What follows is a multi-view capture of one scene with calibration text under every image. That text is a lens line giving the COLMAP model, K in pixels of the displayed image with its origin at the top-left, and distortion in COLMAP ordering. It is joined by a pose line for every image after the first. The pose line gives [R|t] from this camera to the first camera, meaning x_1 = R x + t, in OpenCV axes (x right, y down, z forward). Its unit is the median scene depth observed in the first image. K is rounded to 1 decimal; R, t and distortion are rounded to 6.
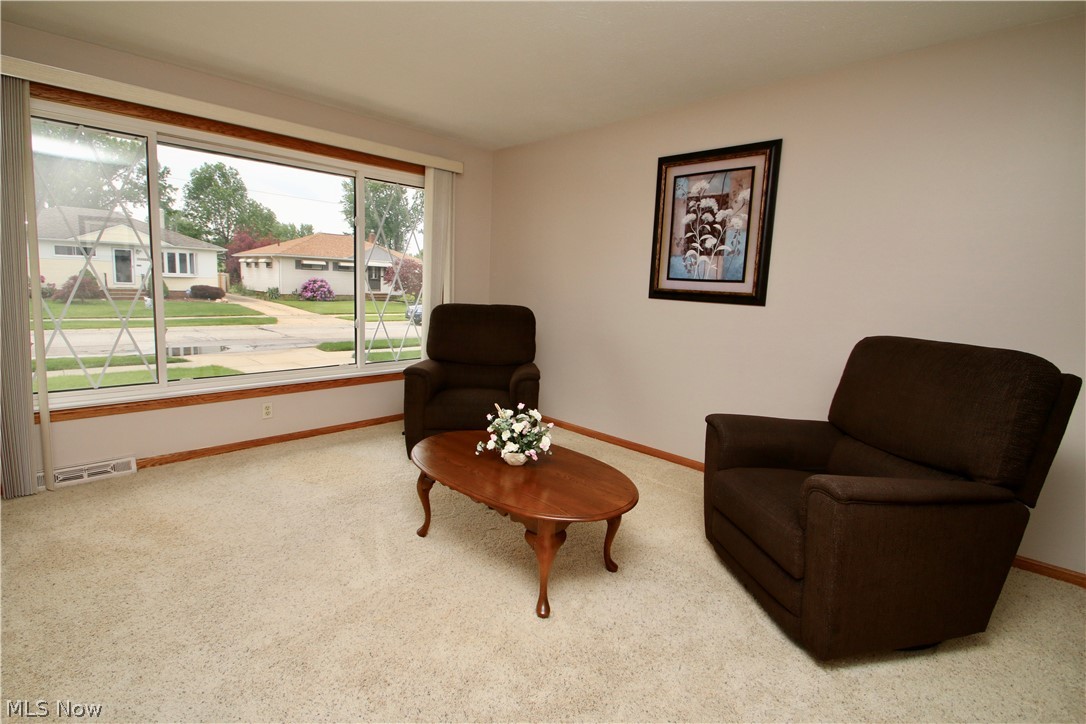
lens RADIAL K [[505.6, 0, 551.4], [0, 505.6, 342.5], [0, 0, 1]] dist [0.004082, -0.005722]
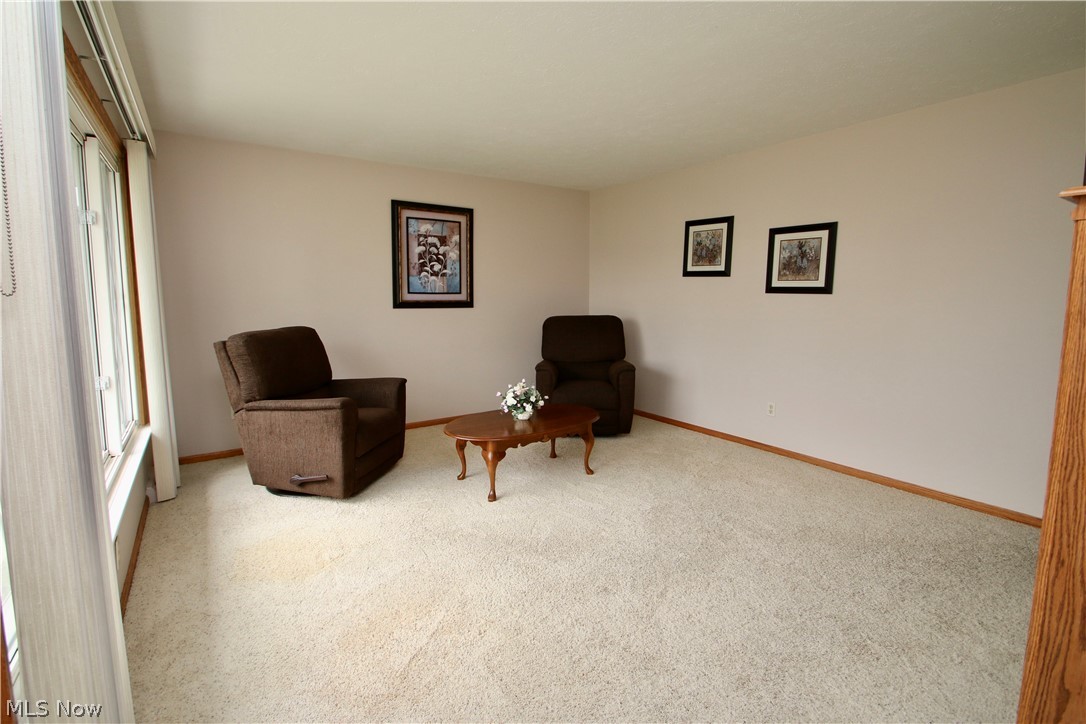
lens RADIAL K [[505.6, 0, 542.7], [0, 505.6, 354.8], [0, 0, 1]] dist [0.004082, -0.005722]
pose [[0.197757, -0.164291, 0.966385, -1.099718], [0.121555, 0.982356, 0.142132, -0.120577], [-0.972685, 0.089361, 0.214238, 0.410532]]
